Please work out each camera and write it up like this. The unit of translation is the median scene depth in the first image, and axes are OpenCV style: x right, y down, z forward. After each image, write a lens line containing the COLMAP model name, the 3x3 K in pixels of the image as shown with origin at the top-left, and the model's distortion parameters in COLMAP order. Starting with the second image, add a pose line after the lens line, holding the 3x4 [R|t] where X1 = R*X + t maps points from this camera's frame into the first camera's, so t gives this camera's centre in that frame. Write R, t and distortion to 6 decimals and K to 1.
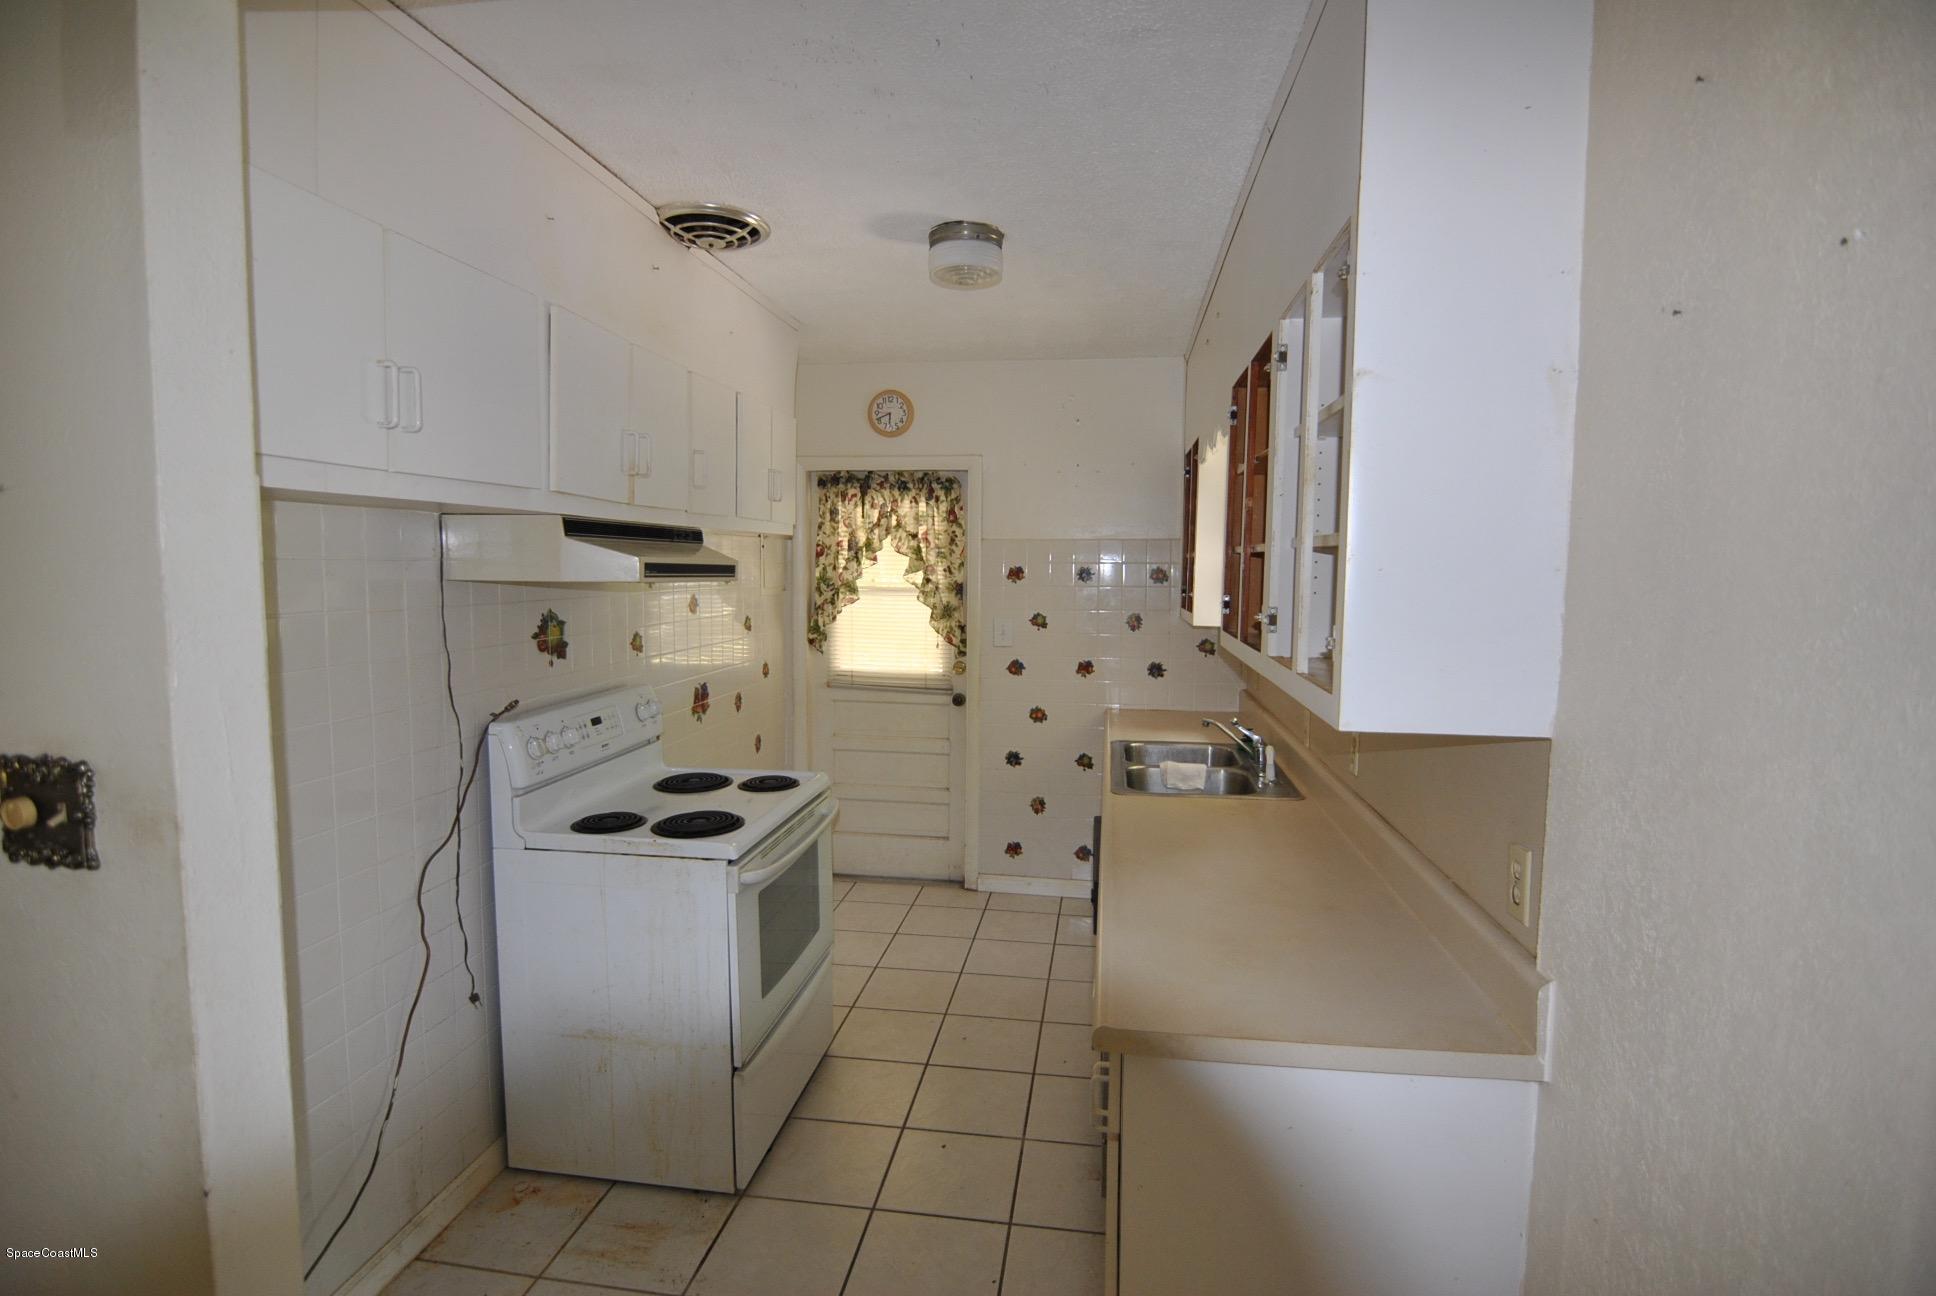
lens RADIAL K [[943.9, 0, 974.5], [0, 943.9, 641.6], [0, 0, 1]] dist [0.001982, -0.018663]
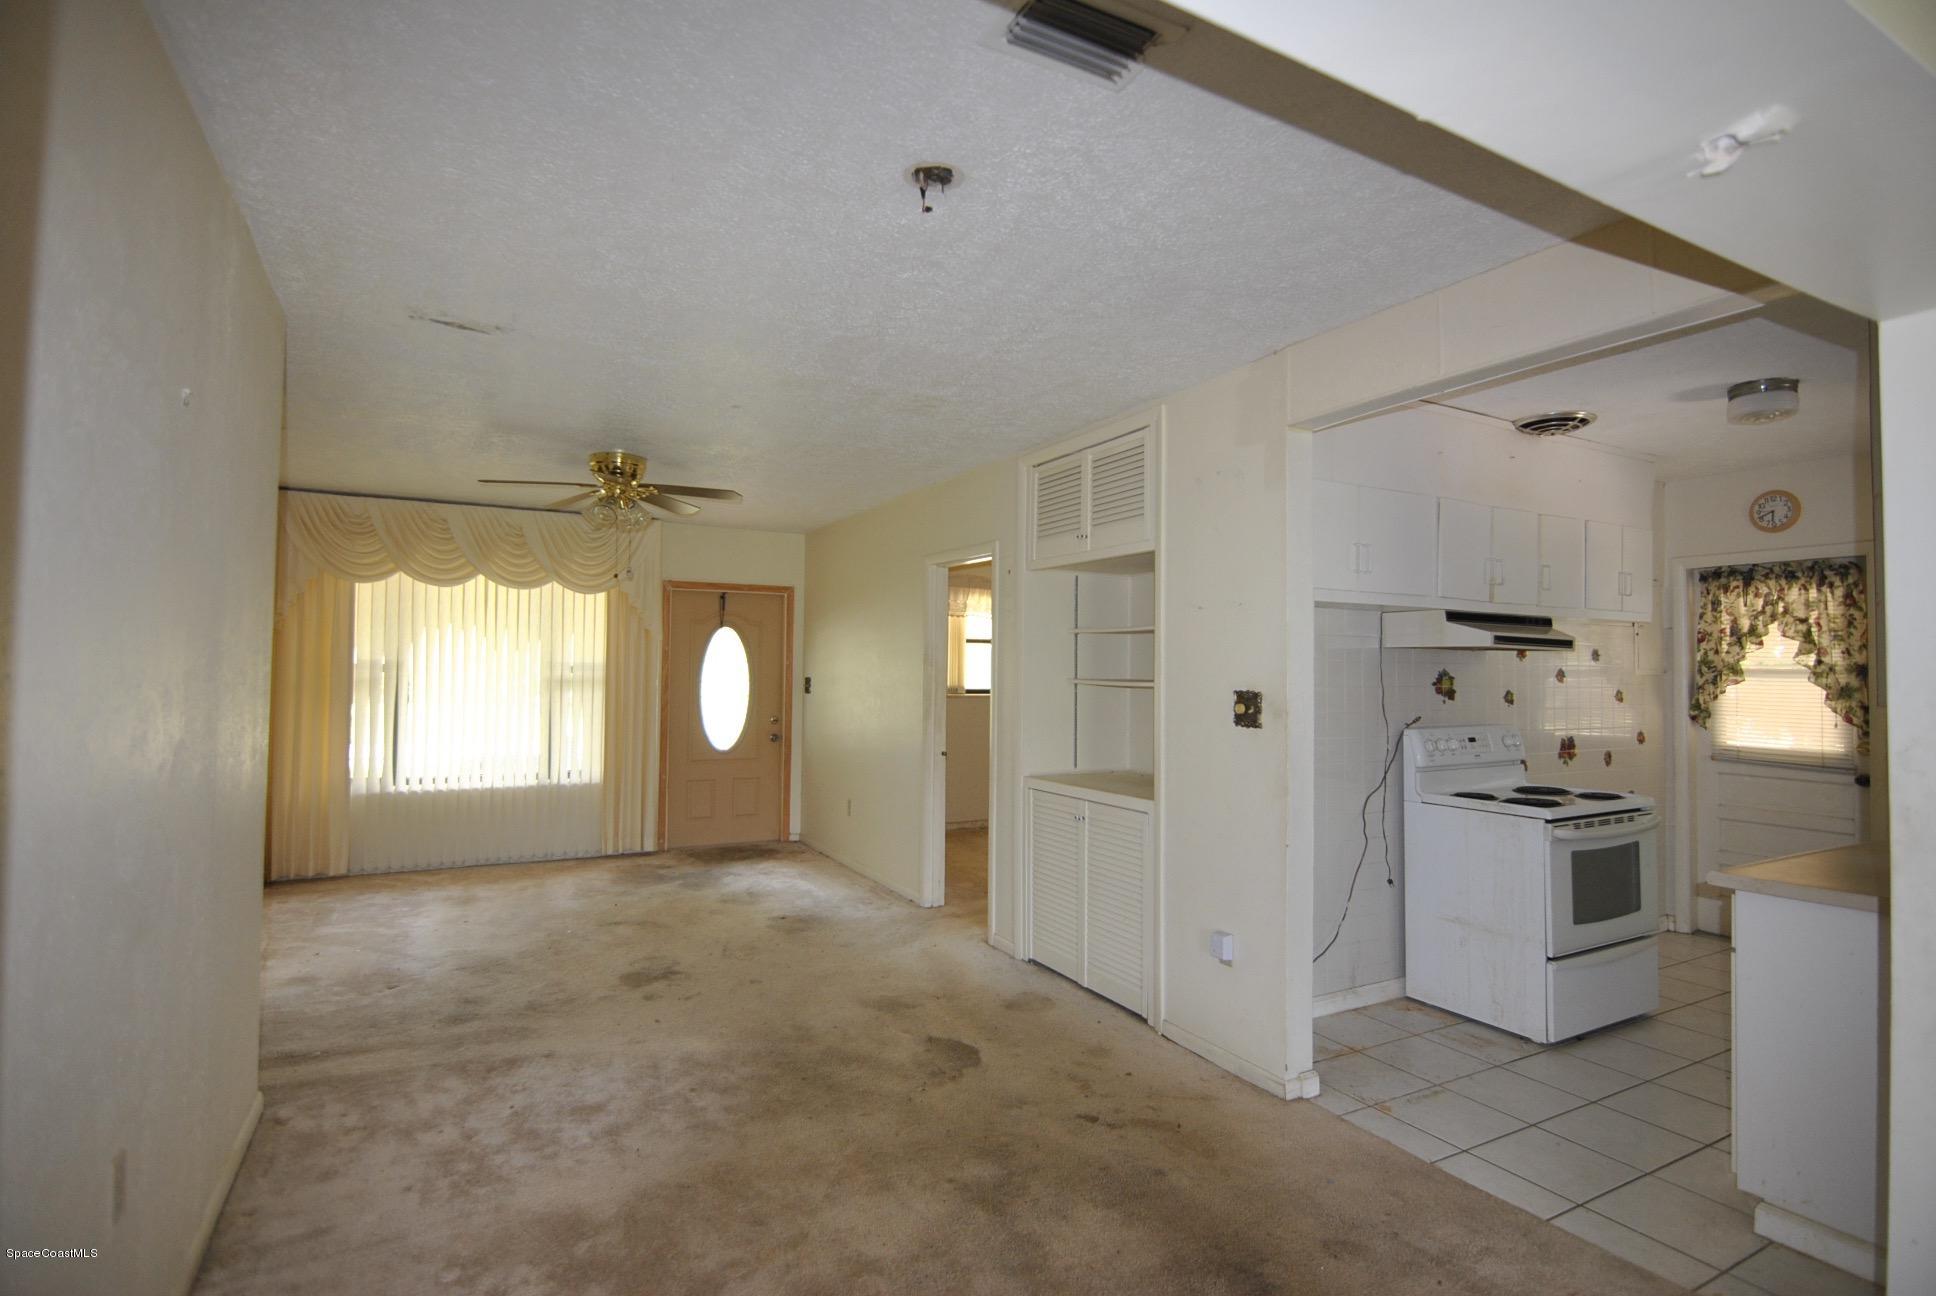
lens RADIAL K [[943.9, 0, 974.5], [0, 943.9, 641.6], [0, 0, 1]] dist [0.001982, -0.018663]
pose [[0.594356, -0.028164, -0.803709, 0.226628], [-0.071595, 0.993565, -0.087763, 0.071222], [0.801009, 0.109704, 0.588515, -0.368984]]
